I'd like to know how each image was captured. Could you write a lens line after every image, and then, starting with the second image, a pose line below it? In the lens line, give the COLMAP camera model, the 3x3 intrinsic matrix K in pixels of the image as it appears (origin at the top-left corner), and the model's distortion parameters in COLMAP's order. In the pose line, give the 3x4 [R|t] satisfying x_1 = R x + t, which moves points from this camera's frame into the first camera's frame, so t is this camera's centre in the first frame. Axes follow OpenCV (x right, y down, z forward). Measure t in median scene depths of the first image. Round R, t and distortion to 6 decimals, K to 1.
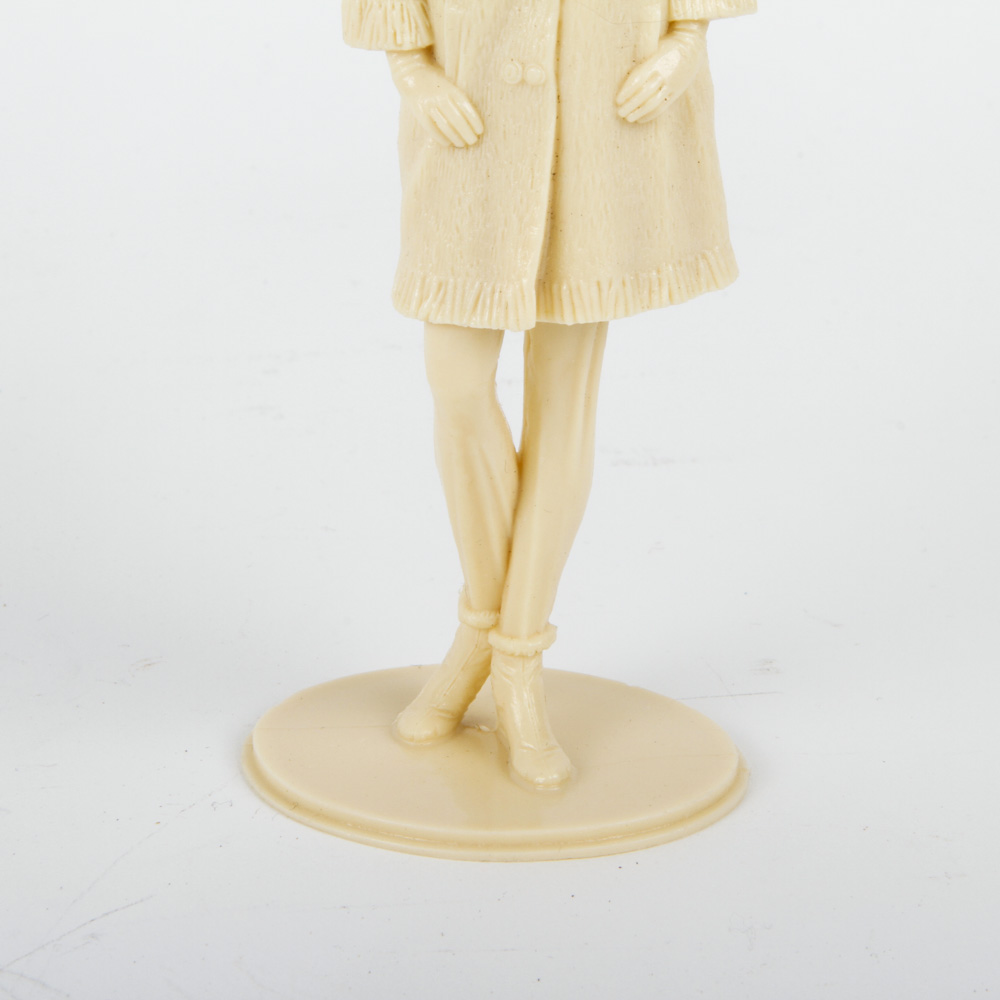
lens RADIAL K [[3749.0, 0, 535.6], [0, 3749.0, 500.2], [0, 0, 1]] dist [0.106920, 0.000000]
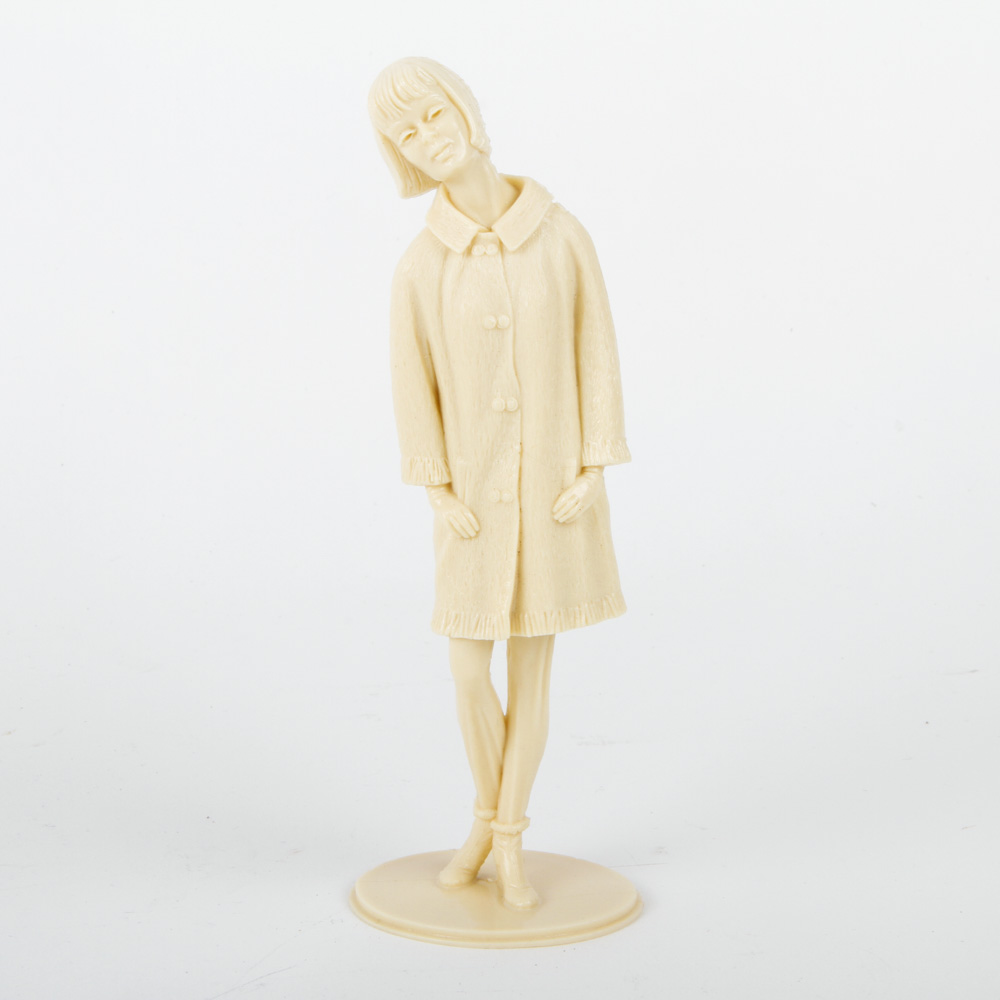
lens RADIAL K [[2794.2, 0, 503.8], [0, 2794.2, 497.5], [0, 0, 1]] dist [0.002216, 0.000000]
pose [[0.999219, -0.014725, -0.036661, 0.044817], [0.009496, 0.990260, -0.138905, 0.069046], [0.038349, 0.138449, 0.989627, -0.308345]]
